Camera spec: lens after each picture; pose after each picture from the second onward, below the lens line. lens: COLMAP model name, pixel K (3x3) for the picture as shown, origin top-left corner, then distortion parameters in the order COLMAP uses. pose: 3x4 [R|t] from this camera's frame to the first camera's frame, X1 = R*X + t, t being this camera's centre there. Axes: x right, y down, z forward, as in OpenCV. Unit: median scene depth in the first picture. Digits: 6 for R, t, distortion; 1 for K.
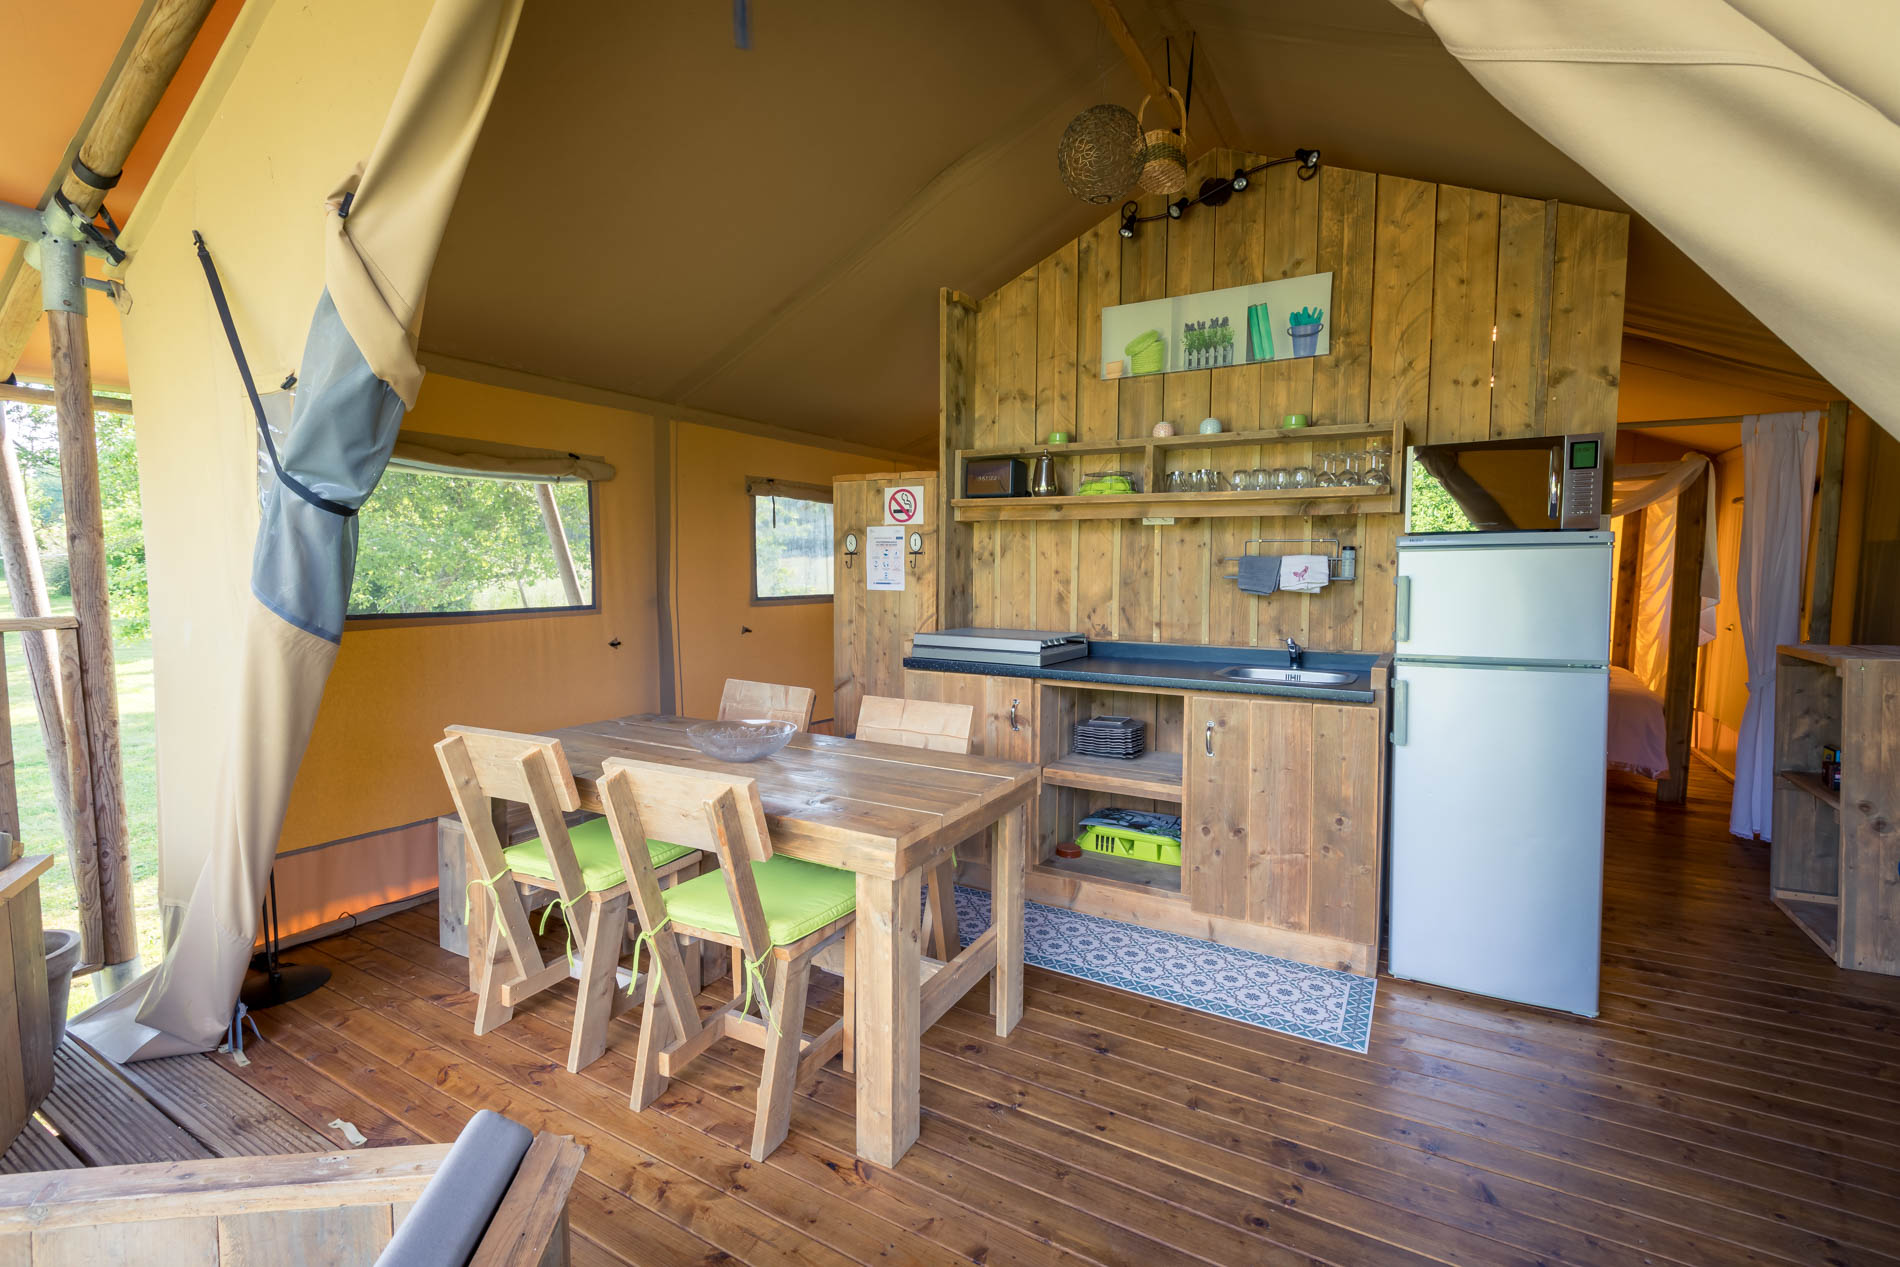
lens RADIAL K [[848.3, 0, 947.4], [0, 848.3, 632.1], [0, 0, 1]] dist [-0.001473, -0.000074]
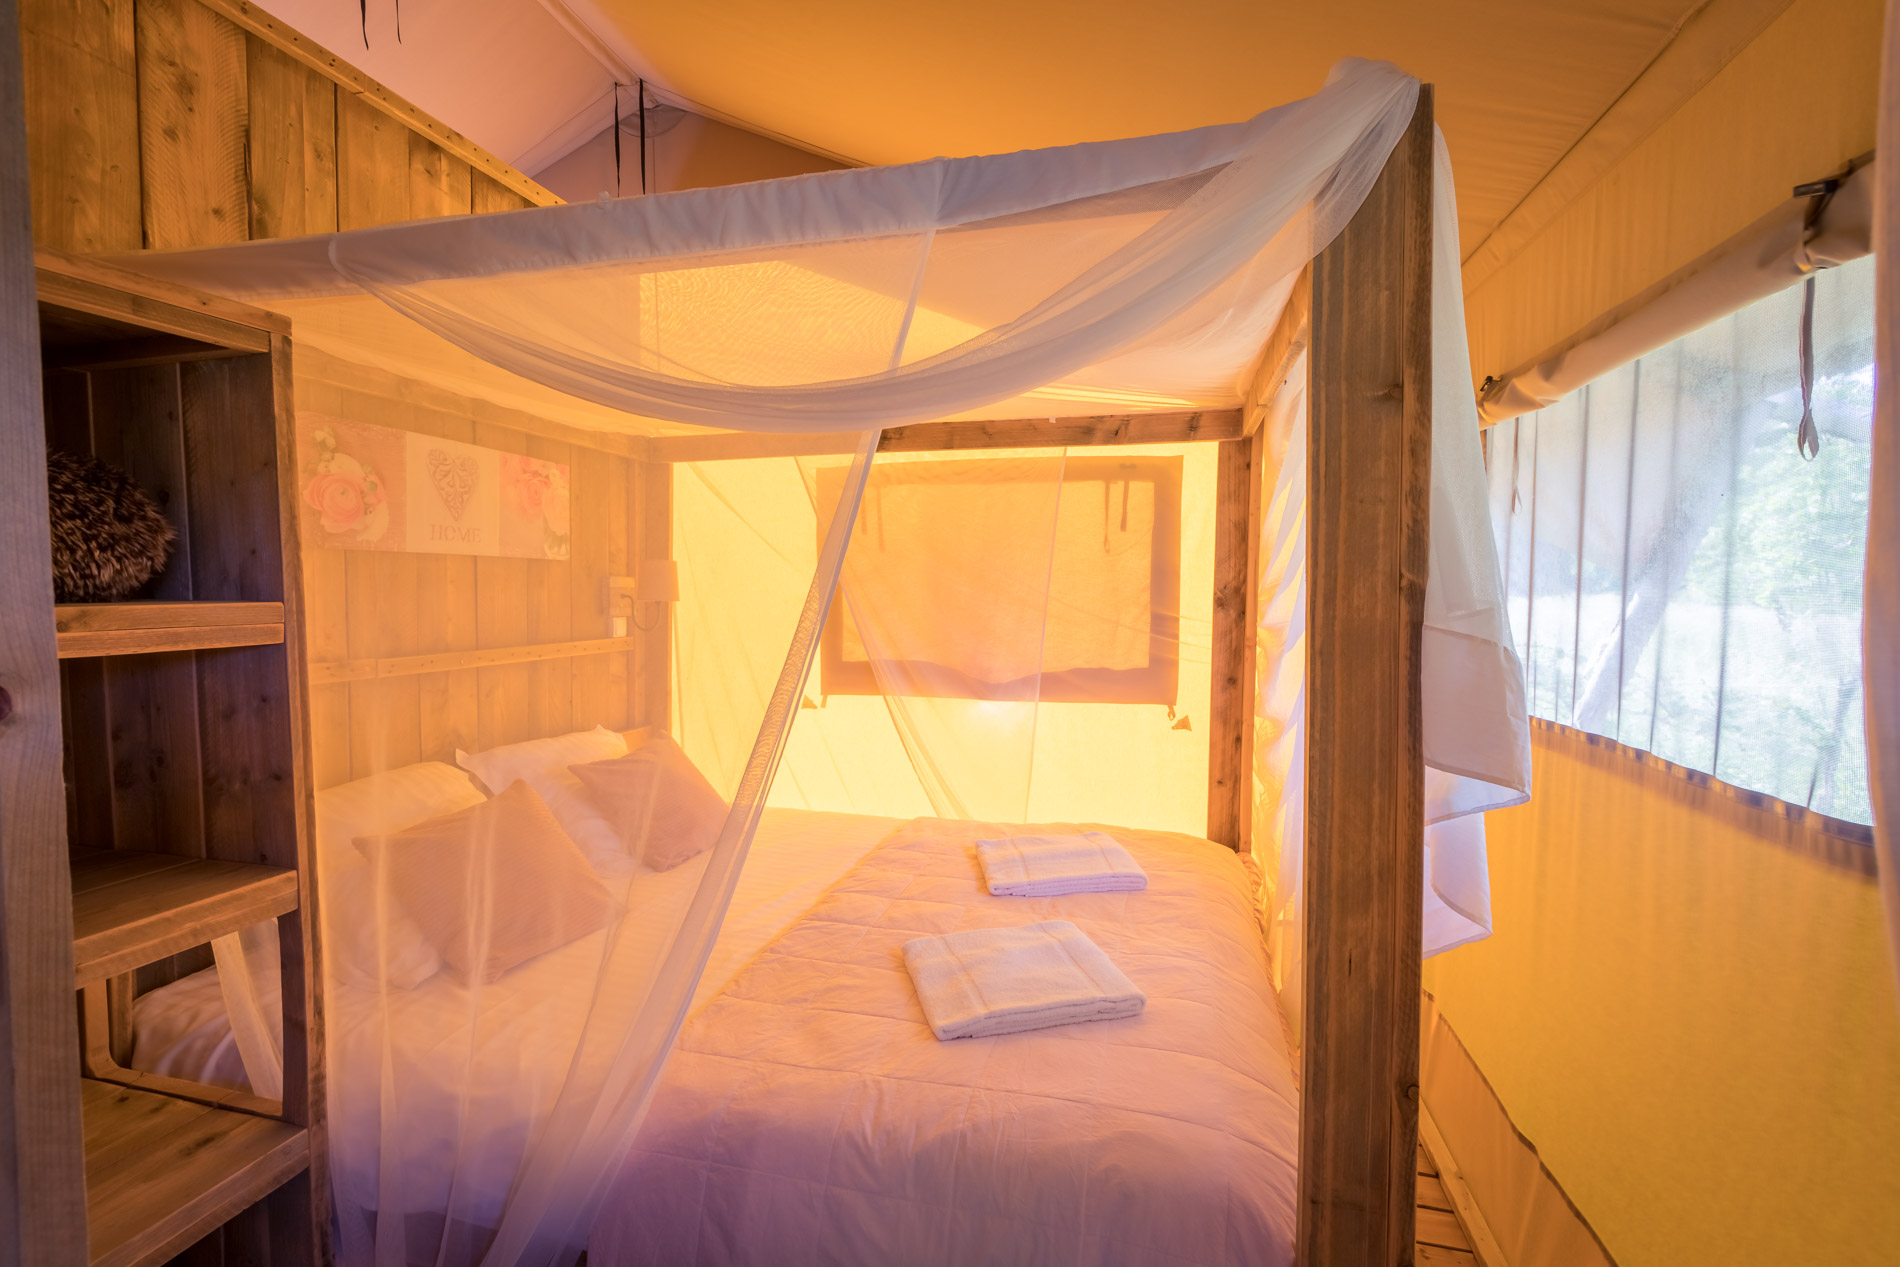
lens RADIAL K [[848.3, 0, 947.2], [0, 848.3, 631.4], [0, 0, 1]] dist [-0.001473, -0.000074]
pose [[0.961300, -0.018341, 0.274893, 0.549534], [0.026601, 0.999299, -0.026351, -0.052912], [-0.274217, 0.032644, 0.961114, 0.633255]]
